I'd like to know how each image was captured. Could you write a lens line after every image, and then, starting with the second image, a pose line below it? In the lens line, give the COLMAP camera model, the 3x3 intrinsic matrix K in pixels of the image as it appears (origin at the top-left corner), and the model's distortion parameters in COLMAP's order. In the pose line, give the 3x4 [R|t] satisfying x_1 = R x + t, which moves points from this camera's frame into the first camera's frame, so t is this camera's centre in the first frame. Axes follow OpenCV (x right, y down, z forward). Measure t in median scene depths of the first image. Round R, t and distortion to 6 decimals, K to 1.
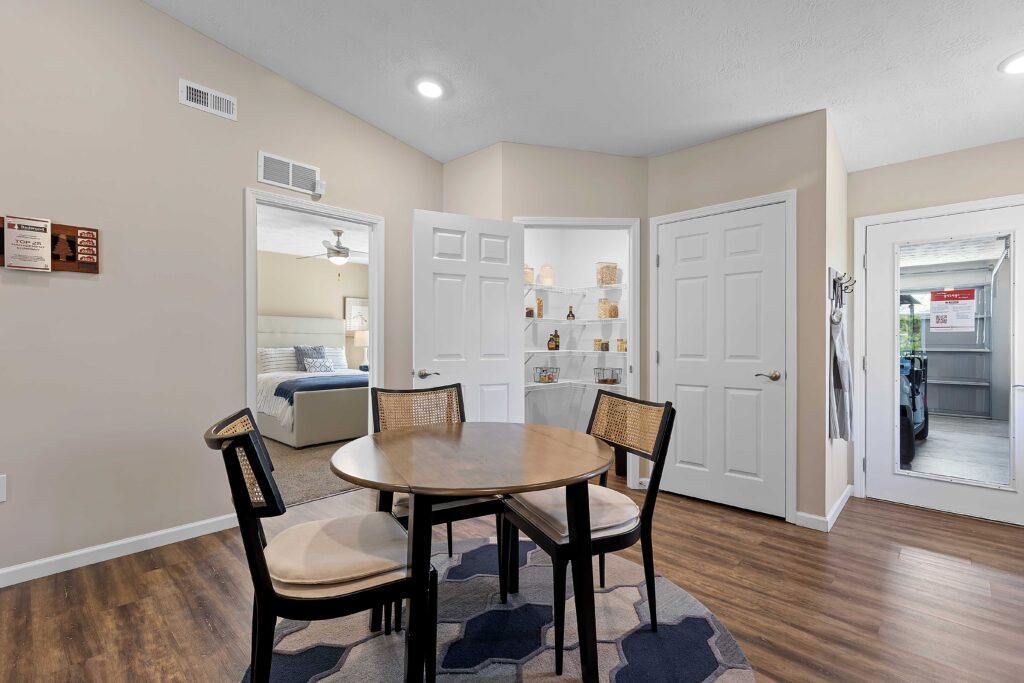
lens RADIAL K [[457.5, 0, 507.6], [0, 457.5, 341.8], [0, 0, 1]] dist [0.003767, 0.000236]
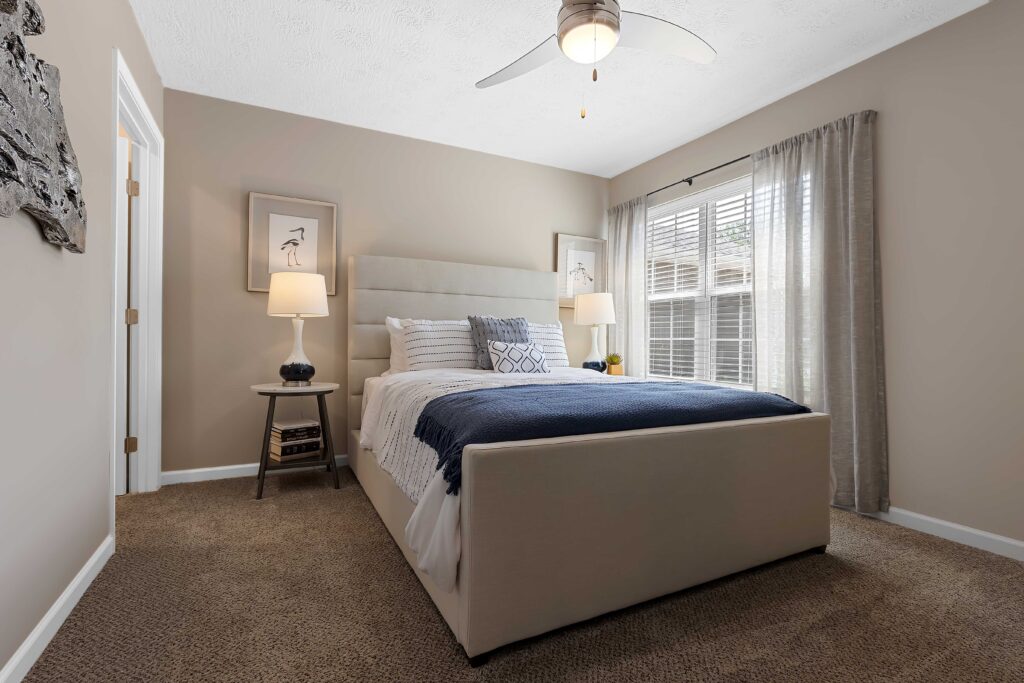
lens RADIAL K [[457.5, 0, 507.6], [0, 457.5, 341.8], [0, 0, 1]] dist [0.003767, 0.000236]
pose [[0.937193, 0.002202, -0.348804, -0.266281], [-0.005574, 0.999947, -0.008662, 0.040218], [0.348767, 0.010062, 0.937156, 0.577662]]
